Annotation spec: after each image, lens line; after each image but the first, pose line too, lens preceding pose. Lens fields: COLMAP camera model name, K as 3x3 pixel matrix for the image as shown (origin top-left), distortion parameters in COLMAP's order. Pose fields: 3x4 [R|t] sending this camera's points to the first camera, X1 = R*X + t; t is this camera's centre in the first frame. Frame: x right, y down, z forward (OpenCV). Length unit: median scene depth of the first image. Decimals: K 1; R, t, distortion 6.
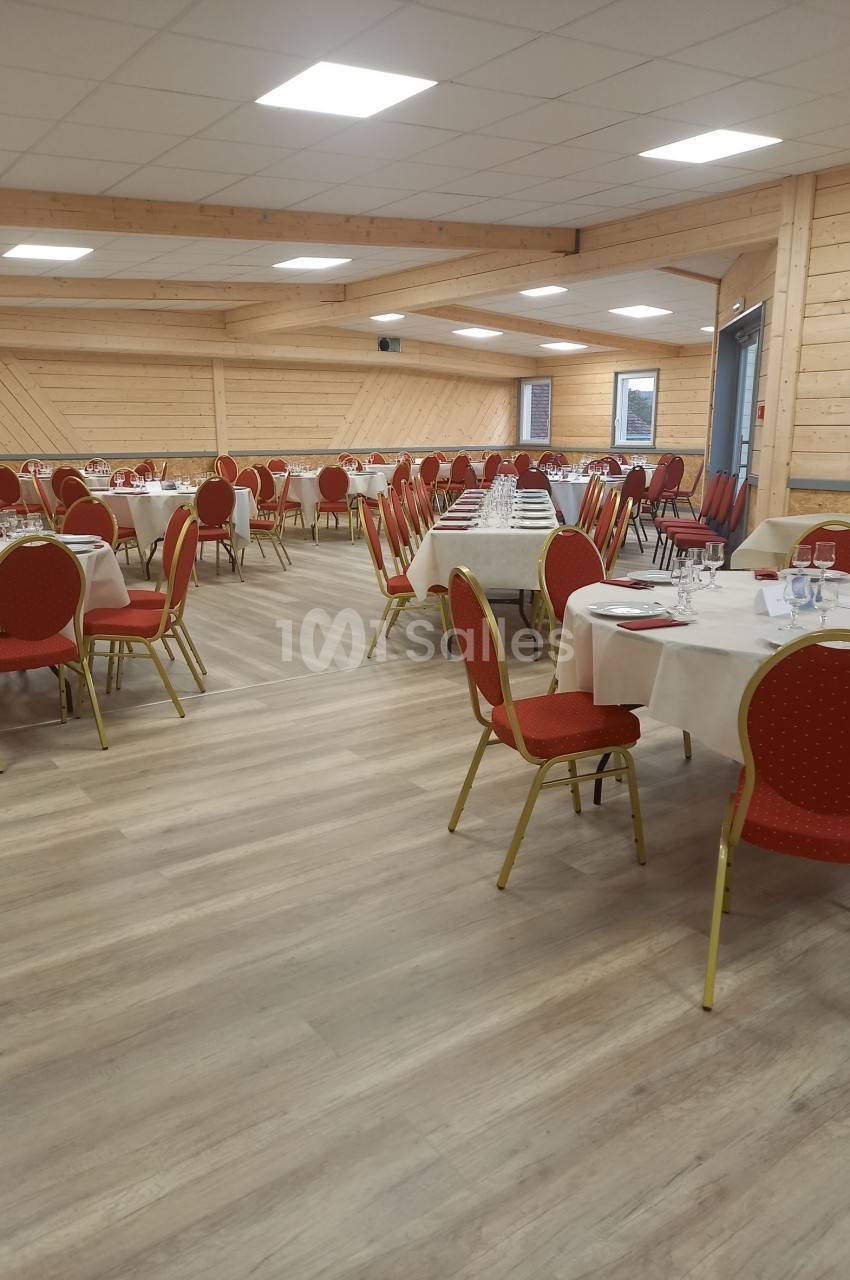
lens RADIAL K [[934.8, 0, 425.9], [0, 934.8, 640.7], [0, 0, 1]] dist [0.048553, -0.040364]
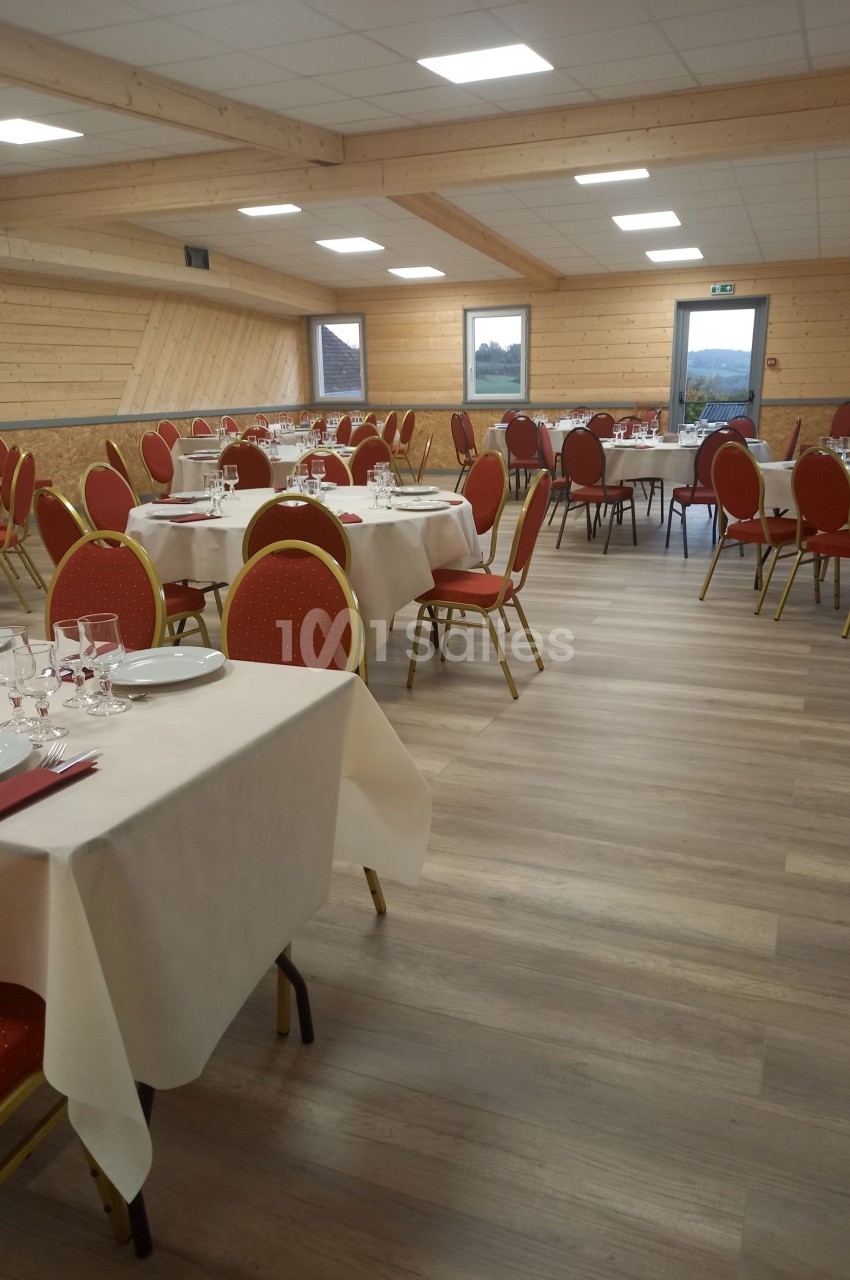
lens RADIAL K [[934.8, 0, 426.2], [0, 934.8, 630.7], [0, 0, 1]] dist [0.048553, -0.040364]
pose [[0.858227, -0.145932, 0.492088, -0.271138], [0.130528, 0.989264, 0.065725, -0.069969], [-0.496396, 0.007824, 0.868061, 0.320421]]
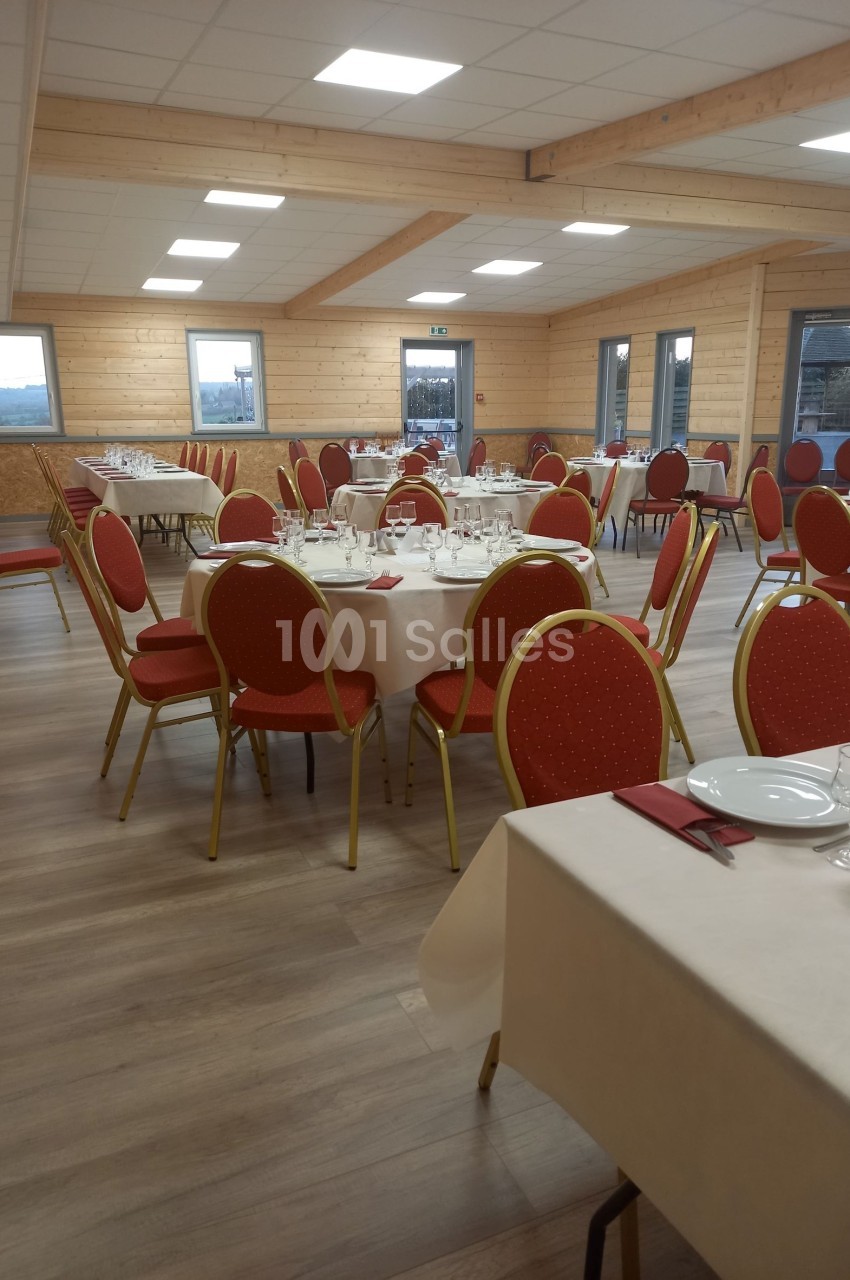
lens RADIAL K [[934.8, 0, 429.2], [0, 934.8, 642.8], [0, 0, 1]] dist [0.048553, -0.040364]
pose [[0.215997, -0.239509, 0.946563, -0.514760], [0.223148, 0.955899, 0.190951, -0.154229], [-0.950552, 0.169979, 0.259918, 0.686560]]
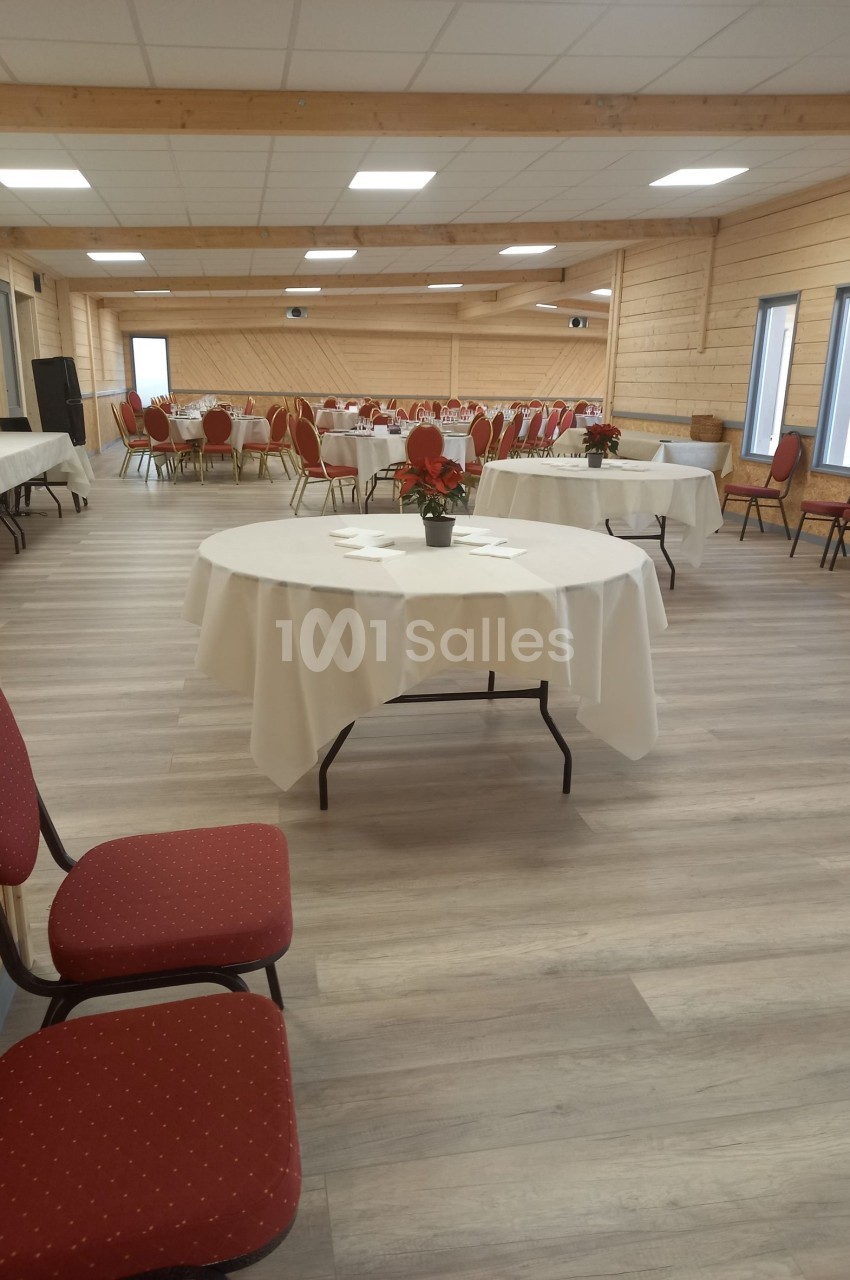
lens RADIAL K [[934.8, 0, 428.5], [0, 934.8, 648.4], [0, 0, 1]] dist [0.048553, -0.040364]
pose [[0.890854, 0.150036, -0.428800, 0.435603], [-0.125765, 0.988449, 0.084571, 0.074749], [0.436535, -0.021412, 0.899432, -0.370662]]
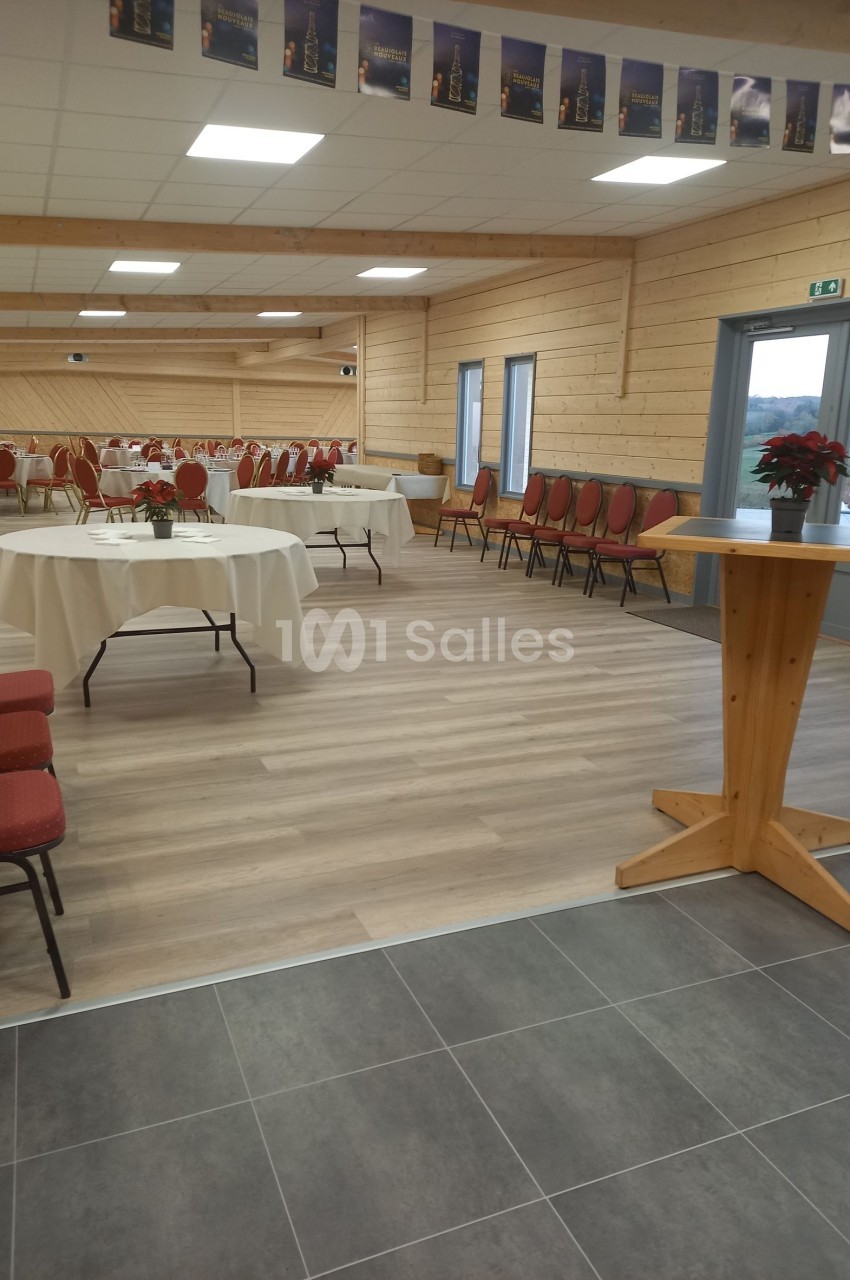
lens RADIAL K [[934.8, 0, 434.9], [0, 934.8, 648.4], [0, 0, 1]] dist [0.048553, -0.040364]
pose [[0.965606, 0.089298, -0.244194, 0.517462], [-0.085910, 0.996001, 0.024516, 0.091516], [0.245406, -0.002694, 0.969417, -0.471041]]
